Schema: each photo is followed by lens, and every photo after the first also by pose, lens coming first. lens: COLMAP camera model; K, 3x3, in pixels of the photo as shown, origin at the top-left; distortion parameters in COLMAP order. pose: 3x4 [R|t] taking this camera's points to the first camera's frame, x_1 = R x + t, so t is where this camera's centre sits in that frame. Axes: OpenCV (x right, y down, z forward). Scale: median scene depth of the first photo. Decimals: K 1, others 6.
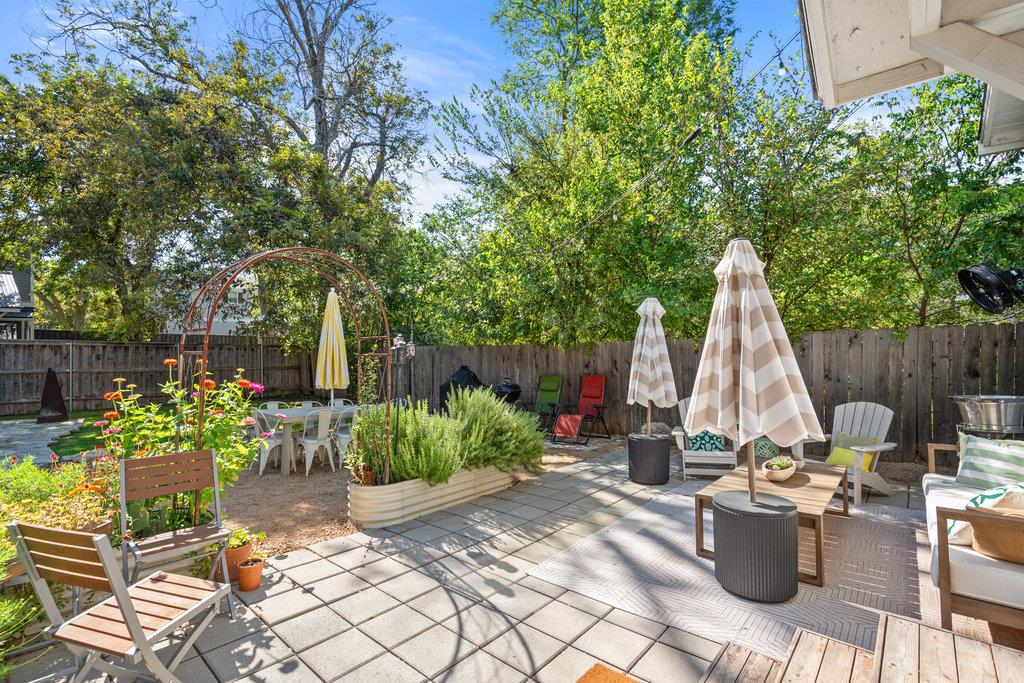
lens RADIAL K [[472.7, 0, 510.0], [0, 472.7, 332.9], [0, 0, 1]] dist [0.017746, 0.000235]
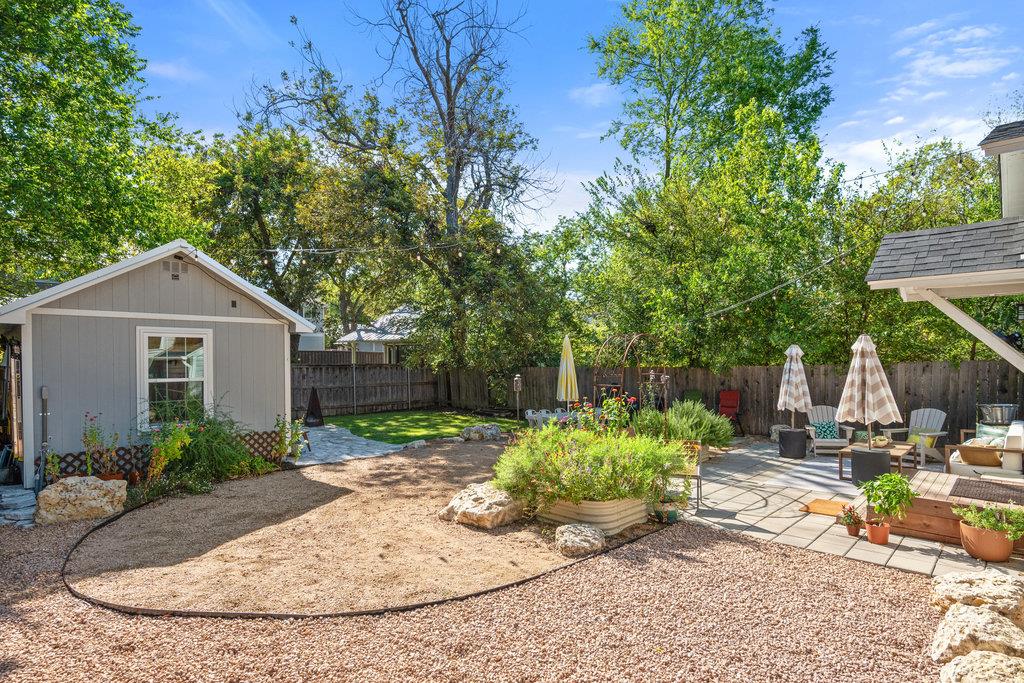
lens RADIAL K [[536.9, 0, 511.0], [0, 536.9, 352.1], [0, 0, 1]] dist [0.016055, 0.001270]
pose [[0.998580, -0.007948, -0.052686, -0.595852], [0.009394, 0.999584, 0.027253, -0.113631], [0.052447, -0.027709, 0.998239, -0.930494]]
